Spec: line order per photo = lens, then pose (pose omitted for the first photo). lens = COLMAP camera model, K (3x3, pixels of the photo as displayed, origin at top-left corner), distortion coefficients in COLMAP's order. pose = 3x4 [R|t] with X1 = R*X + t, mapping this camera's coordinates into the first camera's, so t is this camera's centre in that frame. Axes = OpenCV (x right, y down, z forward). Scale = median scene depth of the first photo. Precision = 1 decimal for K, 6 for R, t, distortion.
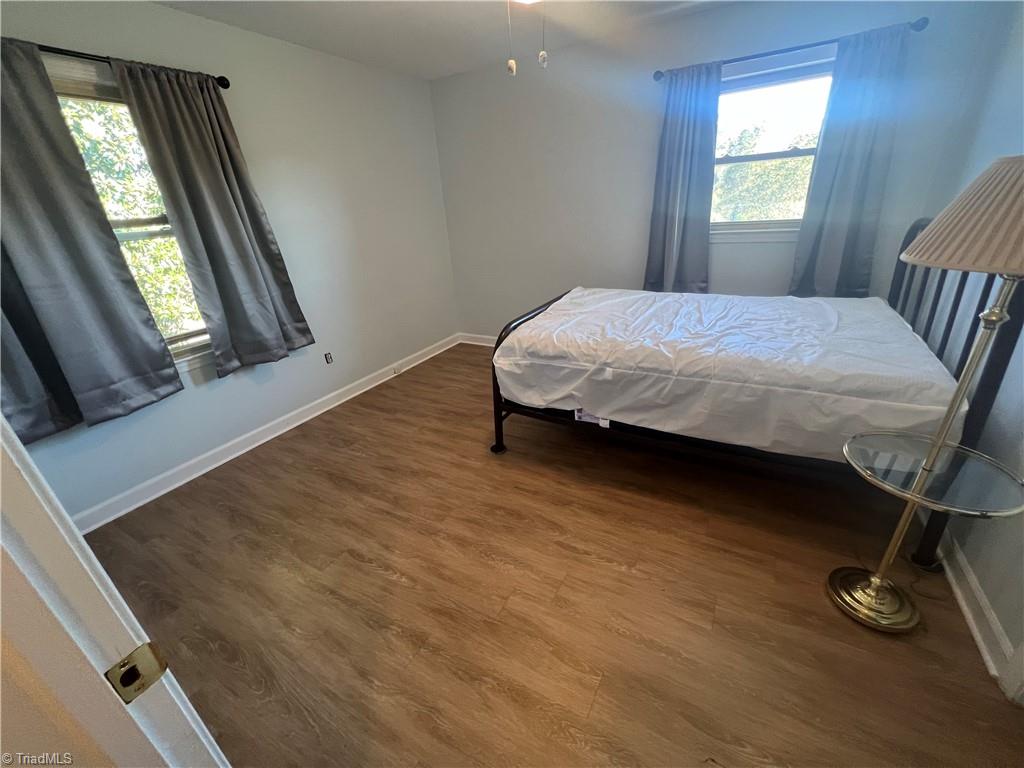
lens RADIAL K [[409.9, 0, 516.3], [0, 409.9, 382.7], [0, 0, 1]] dist [-0.004114, -0.000333]
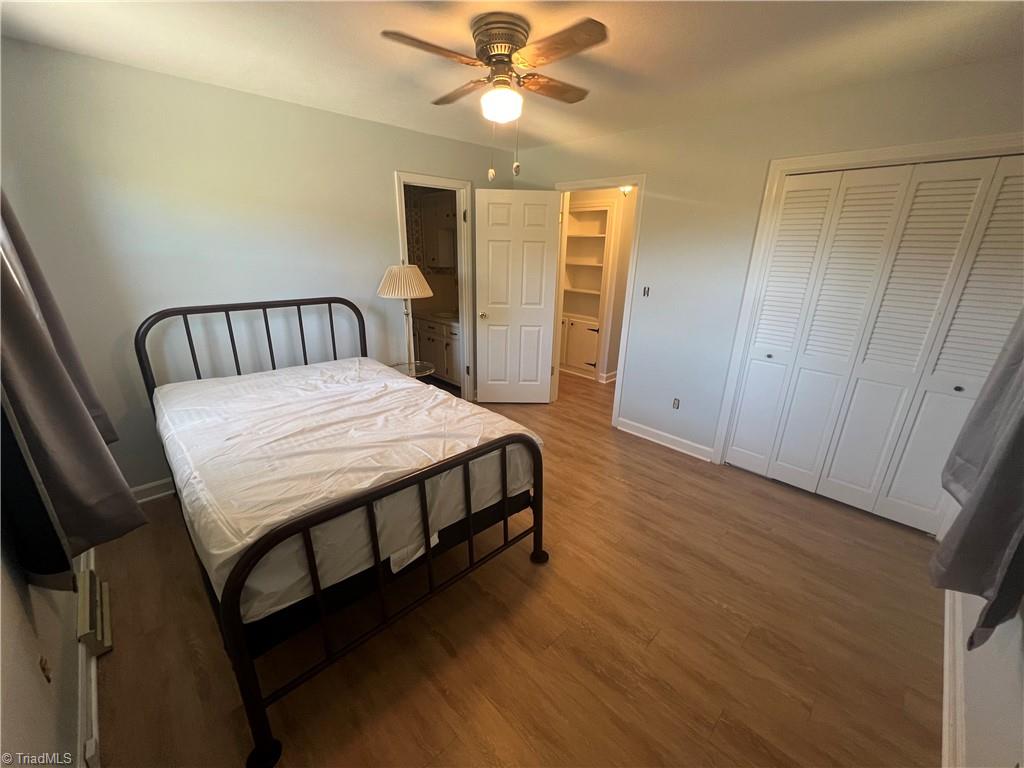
lens RADIAL K [[409.9, 0, 512.9], [0, 409.9, 385.7], [0, 0, 1]] dist [-0.004114, -0.000333]
pose [[-0.959465, -0.056818, 0.276042, -0.269824], [0.144712, 0.741165, 0.655540, -0.886360], [-0.241839, 0.668914, -0.702899, 1.808883]]
